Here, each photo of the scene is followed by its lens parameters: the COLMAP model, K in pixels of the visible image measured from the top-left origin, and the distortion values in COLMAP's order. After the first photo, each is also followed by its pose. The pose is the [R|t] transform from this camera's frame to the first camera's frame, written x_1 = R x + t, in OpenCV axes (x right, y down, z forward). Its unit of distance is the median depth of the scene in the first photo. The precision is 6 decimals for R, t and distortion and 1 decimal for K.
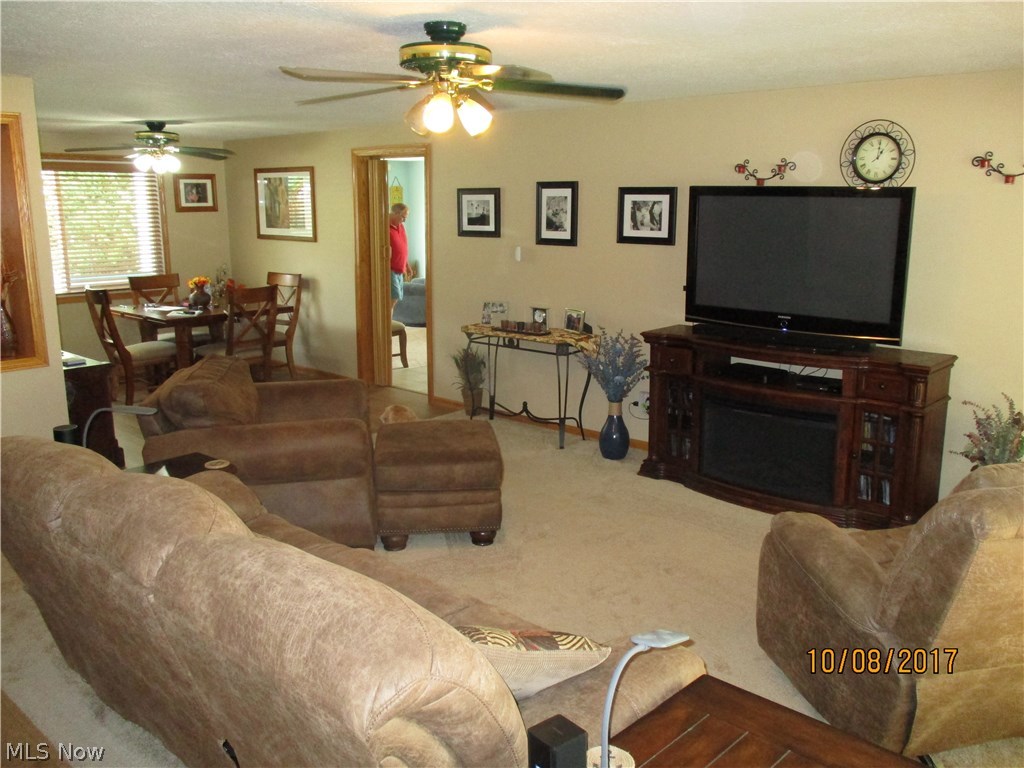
lens RADIAL K [[863.7, 0, 531.5], [0, 863.7, 381.5], [0, 0, 1]] dist [-0.019911, 0.003378]
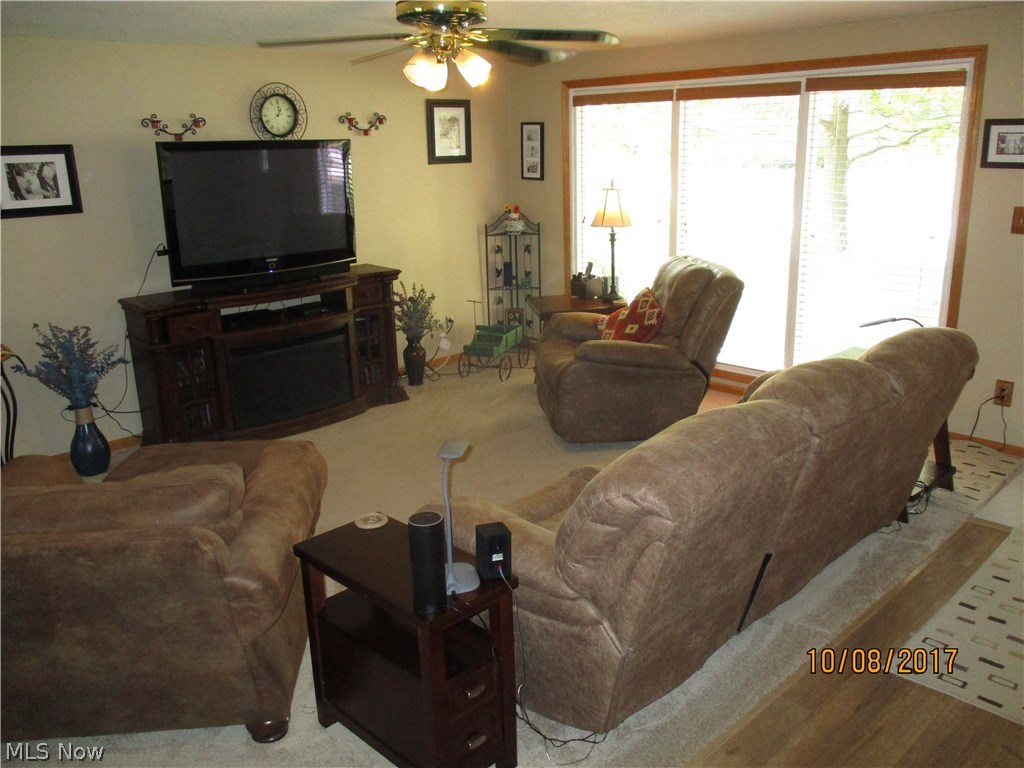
lens RADIAL K [[863.7, 0, 512.9], [0, 863.7, 385.0], [0, 0, 1]] dist [-0.019911, 0.003378]
pose [[0.076638, -0.276830, 0.957858, -0.761764], [0.232884, 0.939080, 0.252771, -0.127093], [-0.969480, 0.203698, 0.136438, 0.563009]]
